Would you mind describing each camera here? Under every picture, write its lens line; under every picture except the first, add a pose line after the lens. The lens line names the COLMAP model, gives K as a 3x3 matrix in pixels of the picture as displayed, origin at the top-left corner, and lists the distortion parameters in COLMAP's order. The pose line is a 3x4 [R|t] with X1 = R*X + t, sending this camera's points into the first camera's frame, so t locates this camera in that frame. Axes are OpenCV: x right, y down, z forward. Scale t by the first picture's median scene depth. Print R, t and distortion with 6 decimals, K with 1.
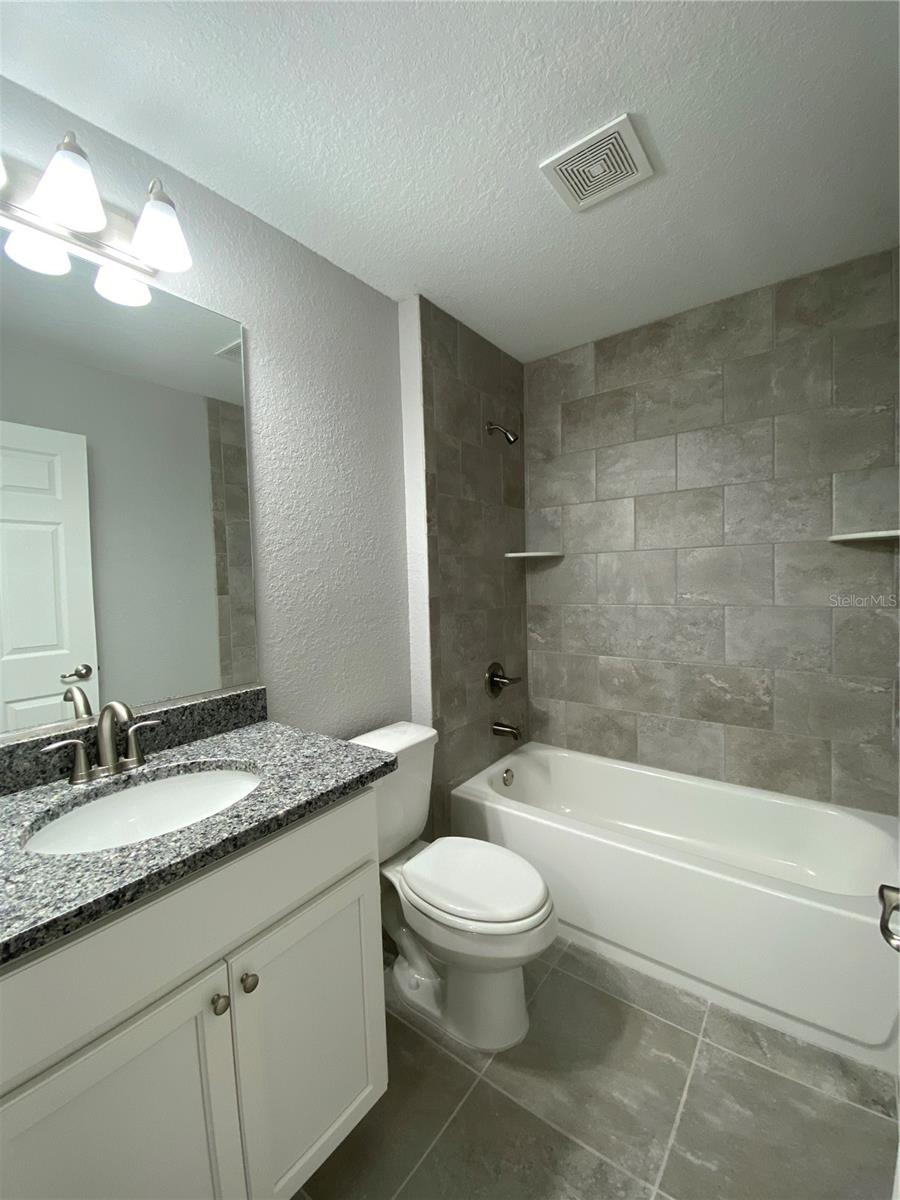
lens RADIAL K [[484.4, 0, 433.9], [0, 484.4, 604.6], [0, 0, 1]] dist [0.032296, -0.023603]
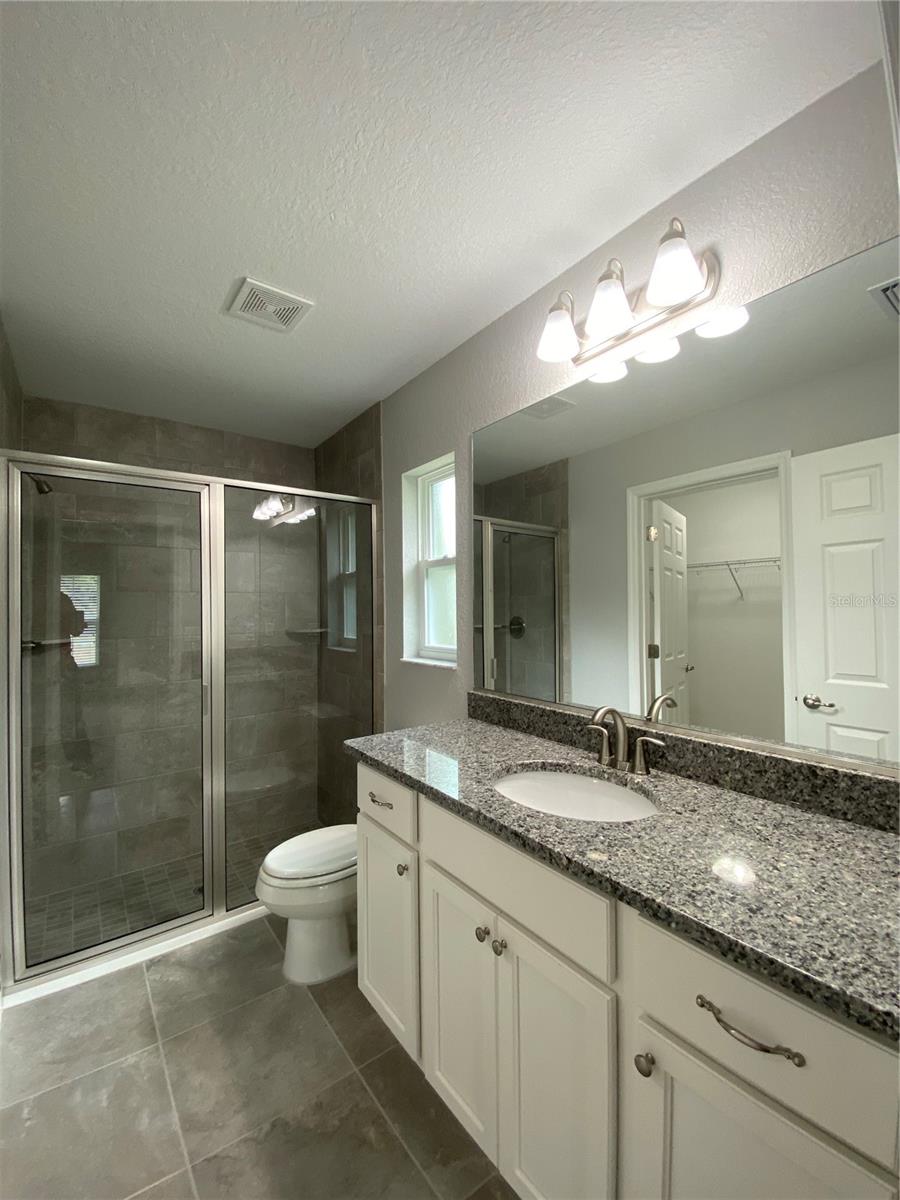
lens RADIAL K [[484.4, 0, 433.9], [0, 484.4, 604.6], [0, 0, 1]] dist [0.032296, -0.023603]
pose [[-0.276365, 0.008117, -0.961018, 0.625282], [-0.049642, 0.998509, 0.022710, -0.059258], [0.959770, 0.053983, -0.275550, 0.884709]]
